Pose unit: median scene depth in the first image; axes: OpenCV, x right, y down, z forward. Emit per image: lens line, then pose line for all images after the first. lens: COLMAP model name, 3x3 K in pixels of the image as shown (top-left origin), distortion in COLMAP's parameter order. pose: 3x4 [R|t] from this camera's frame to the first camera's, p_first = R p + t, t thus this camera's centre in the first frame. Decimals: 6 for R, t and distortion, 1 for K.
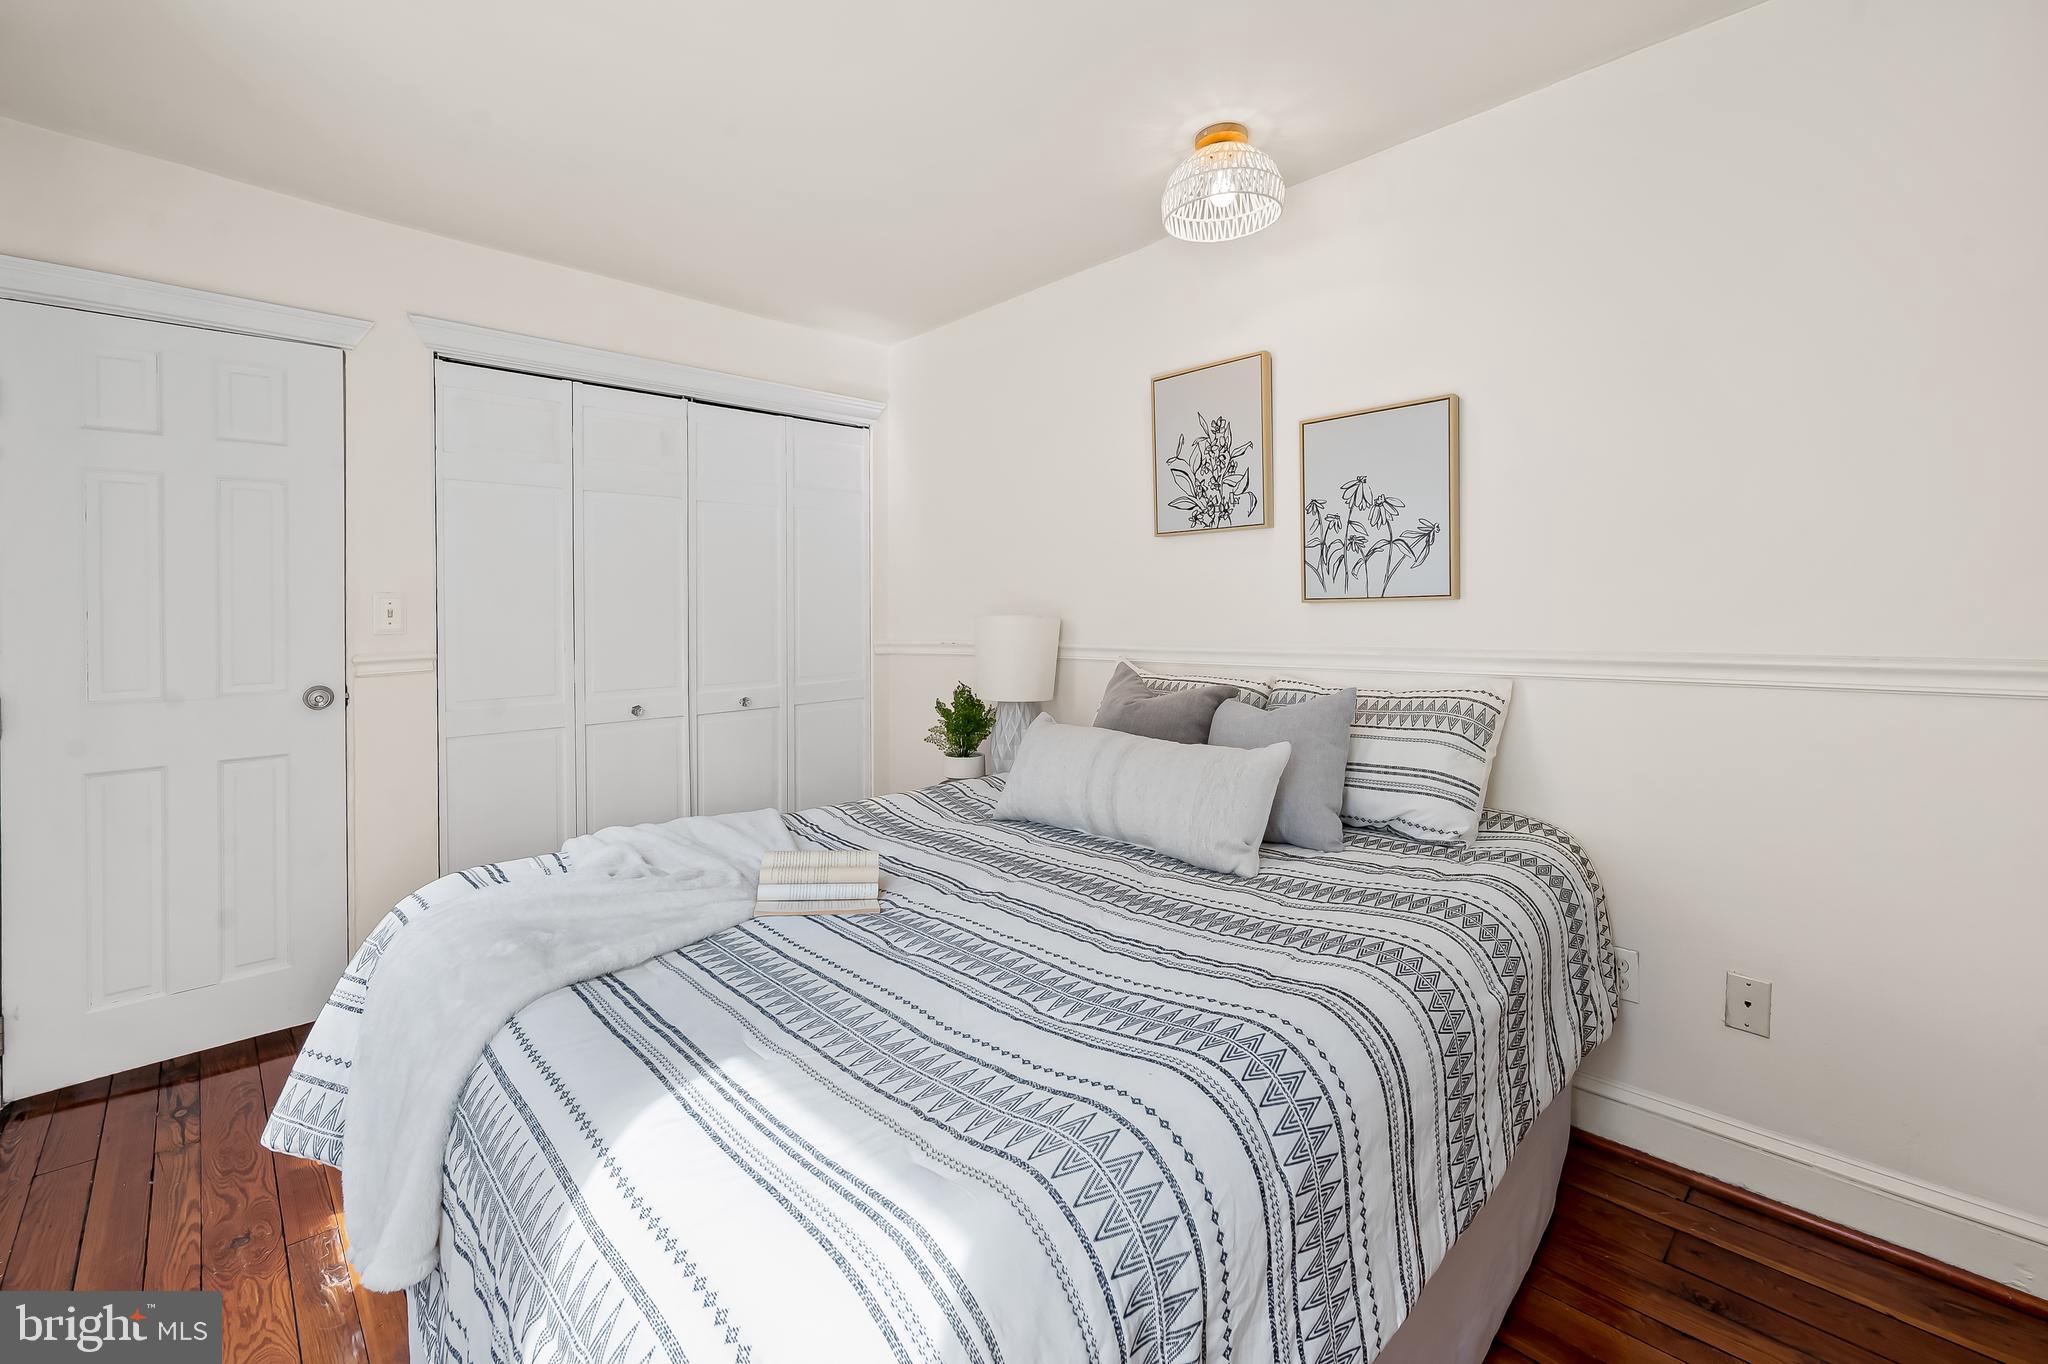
lens RADIAL K [[827.3, 0, 1022.1], [0, 827.3, 598.6], [0, 0, 1]] dist [-0.000165, 0.000011]
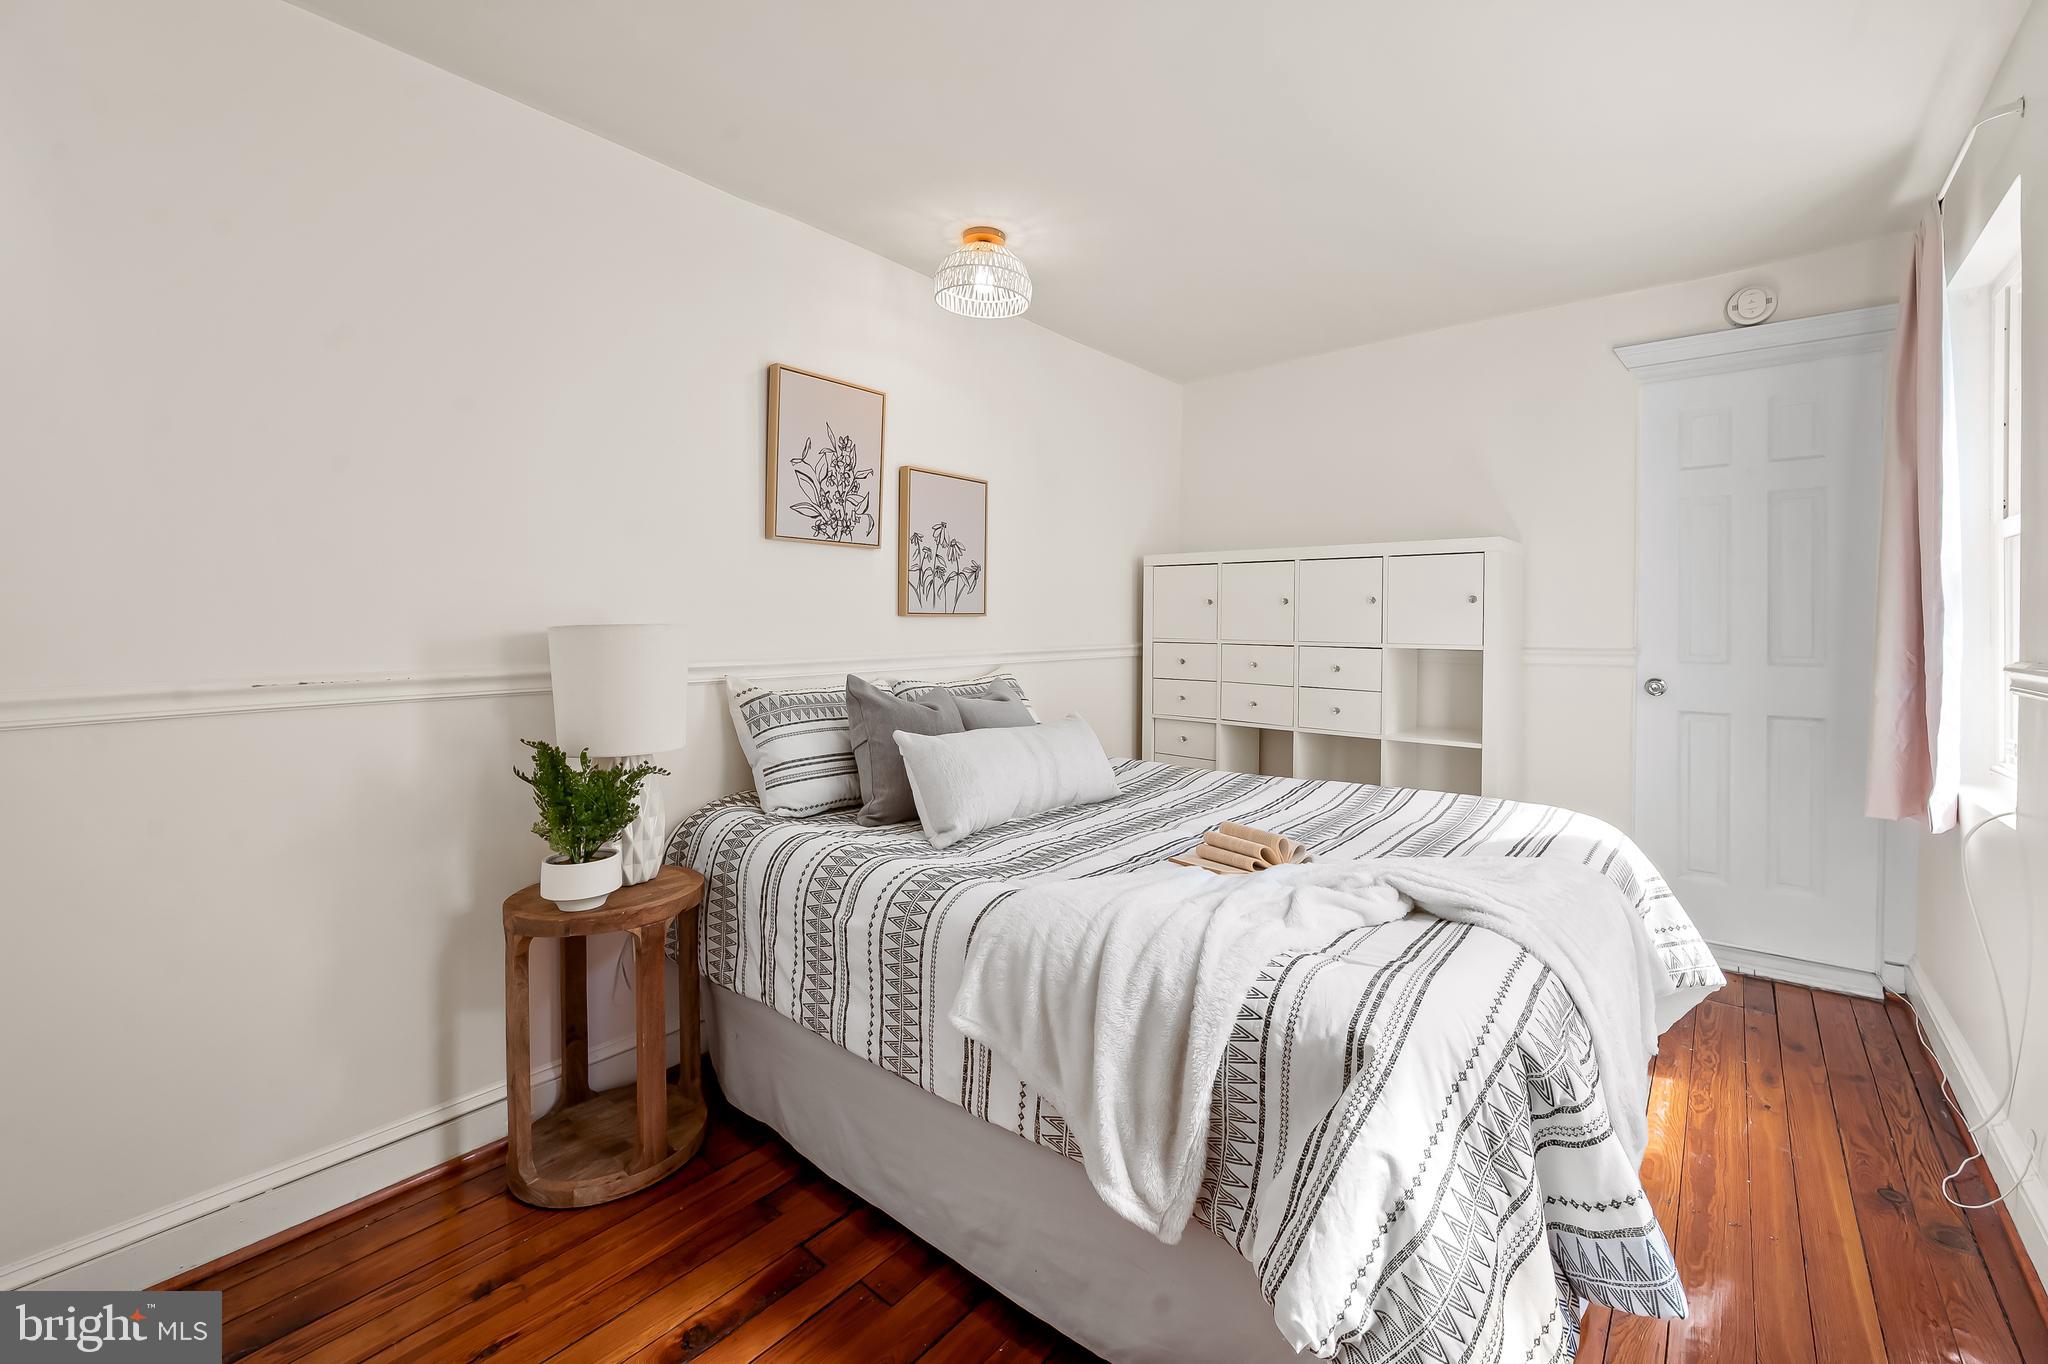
lens RADIAL K [[843.3, 0, 1040.6], [0, 843.3, 614.8], [0, 0, 1]] dist [0.000913, 0.000182]
pose [[-0.107318, 0.024870, 0.993914, -0.855553], [-0.010907, 0.999597, -0.026190, 0.031363], [-0.994165, -0.013652, -0.107004, 0.886925]]
